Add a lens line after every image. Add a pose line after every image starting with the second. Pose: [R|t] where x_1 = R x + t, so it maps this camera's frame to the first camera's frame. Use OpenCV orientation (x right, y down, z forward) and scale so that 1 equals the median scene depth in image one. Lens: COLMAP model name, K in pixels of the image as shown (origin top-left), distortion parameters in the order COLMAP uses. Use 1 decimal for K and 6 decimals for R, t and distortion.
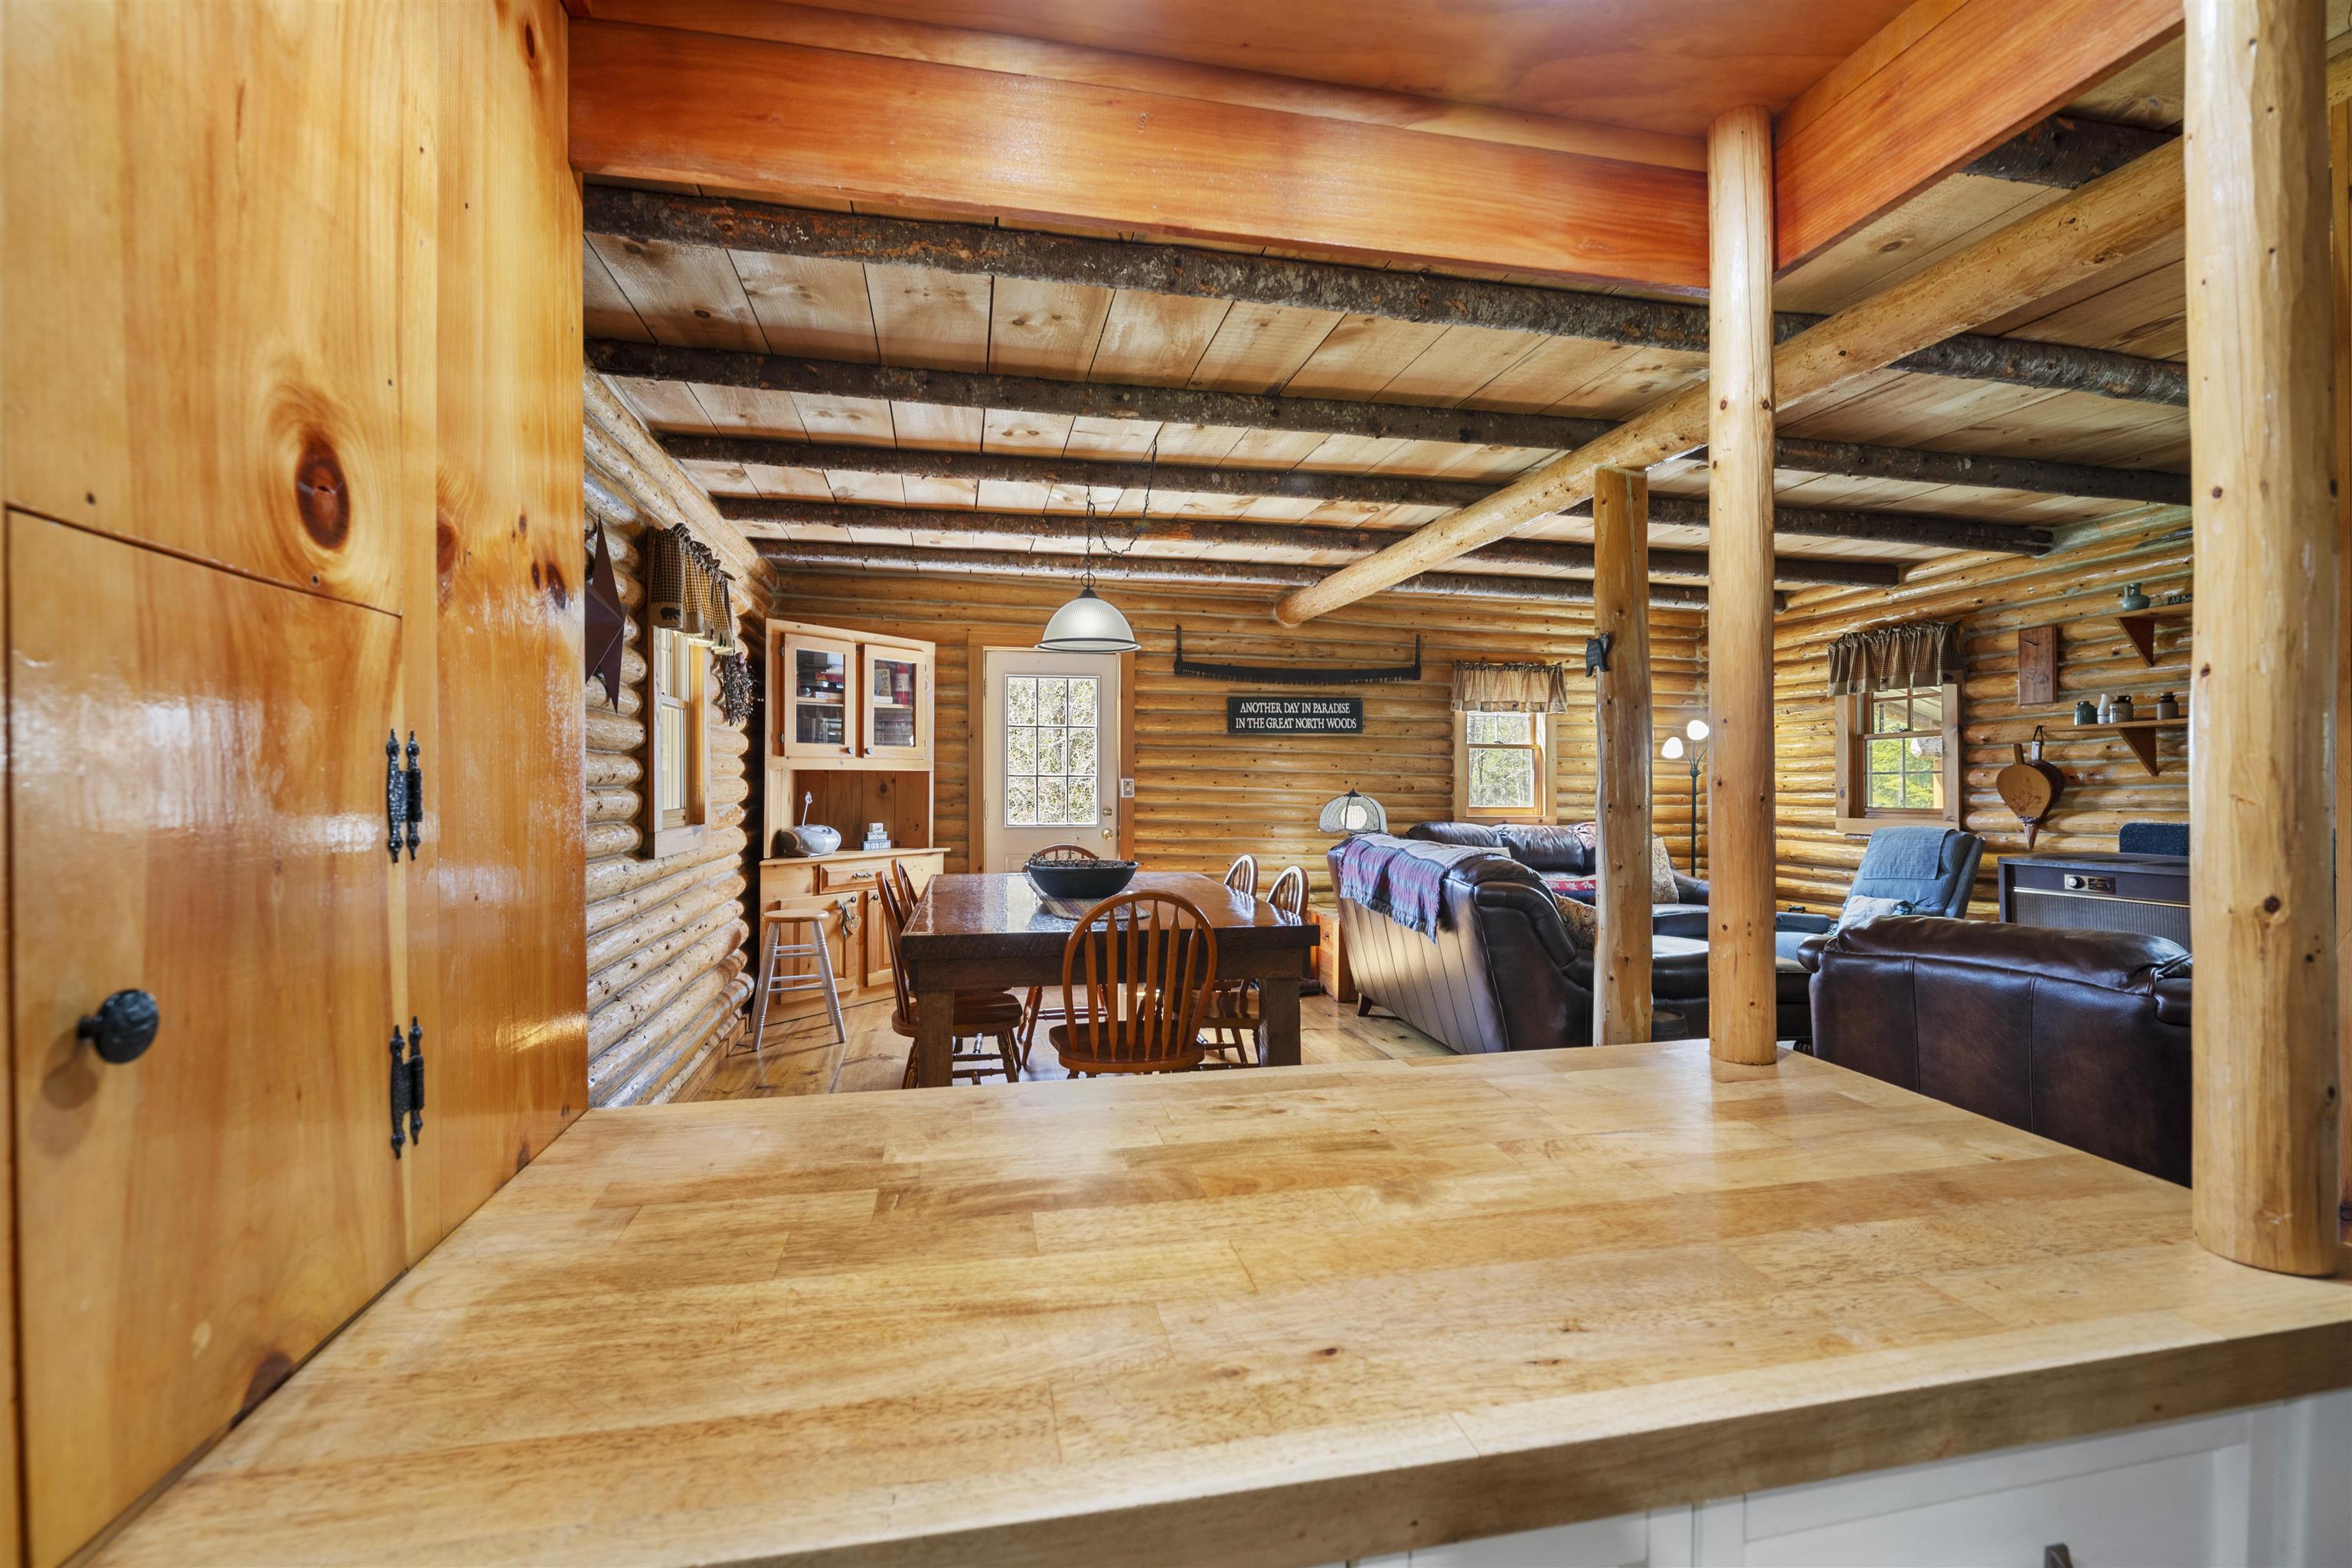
lens RADIAL K [[1016.6, 0, 1168.6], [0, 1016.6, 780.0], [0, 0, 1]] dist [-0.010519, -0.000153]
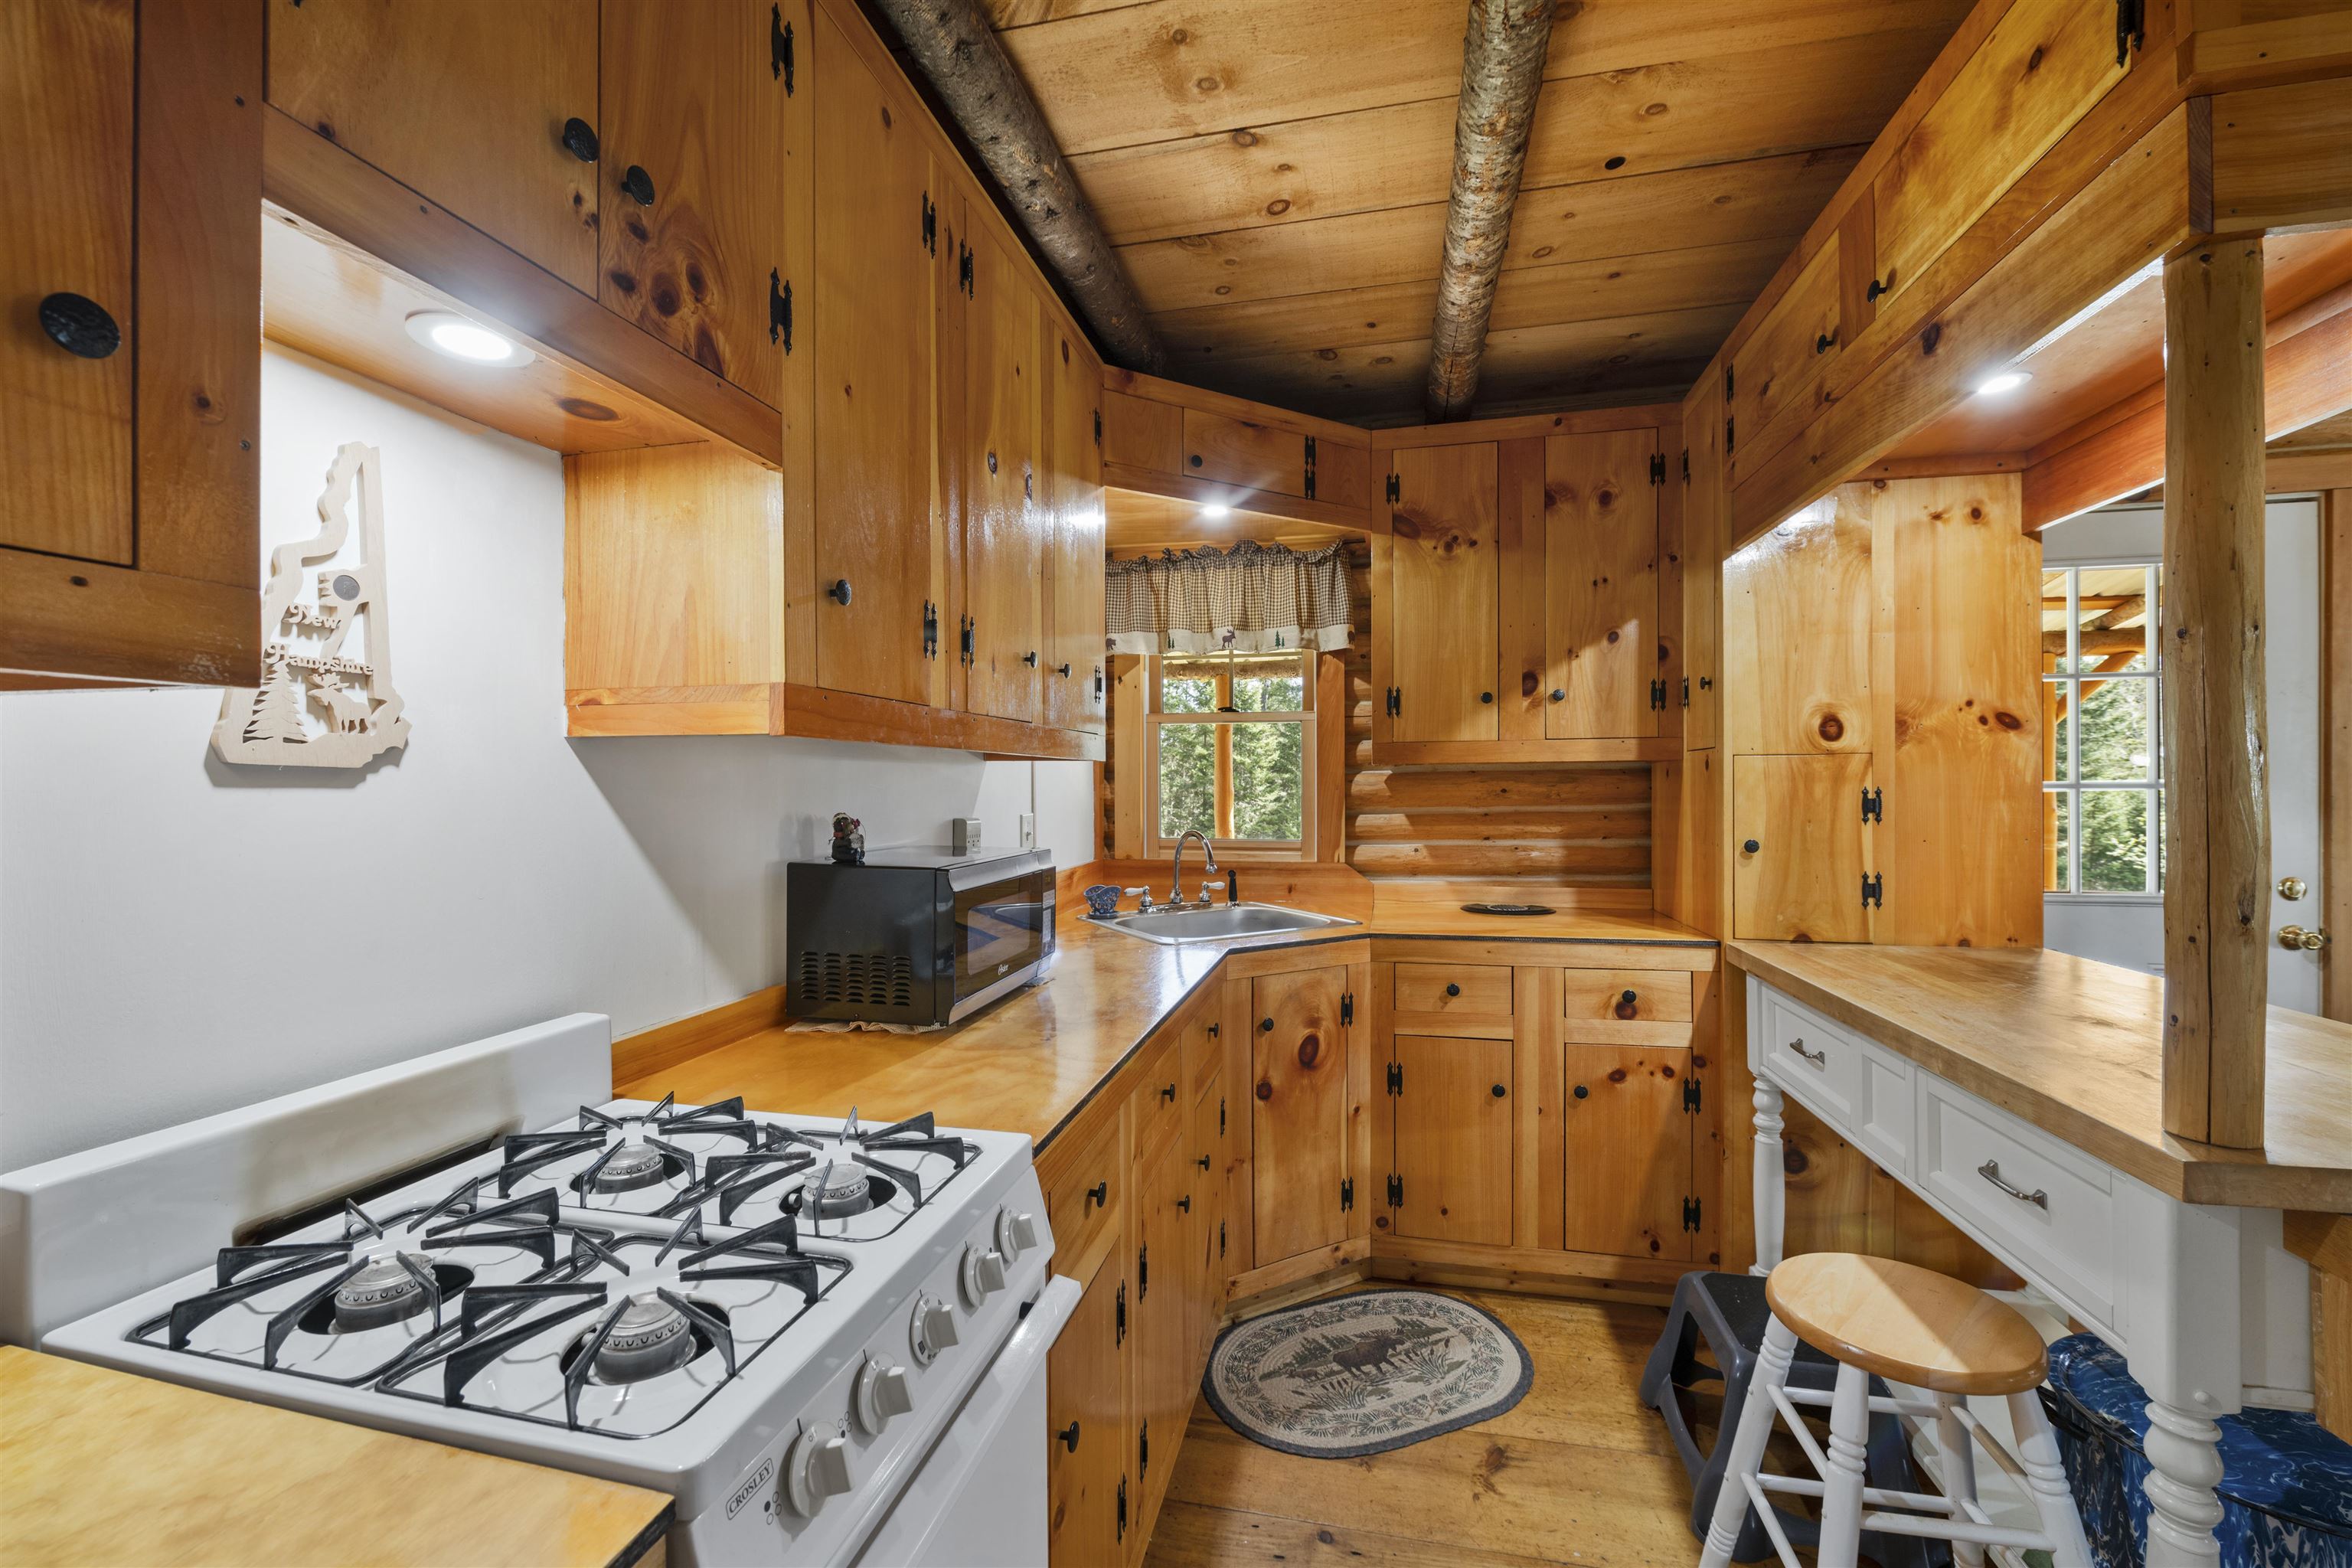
lens RADIAL K [[941.4, 0, 1173.7], [0, 941.4, 788.5], [0, 0, 1]] dist [-0.008439, -0.000184]
pose [[-0.419035, 0.004914, -0.907957, 0.324298], [0.004171, 0.999985, 0.003487, -0.006607], [0.907960, -0.002326, -0.419049, 0.018740]]
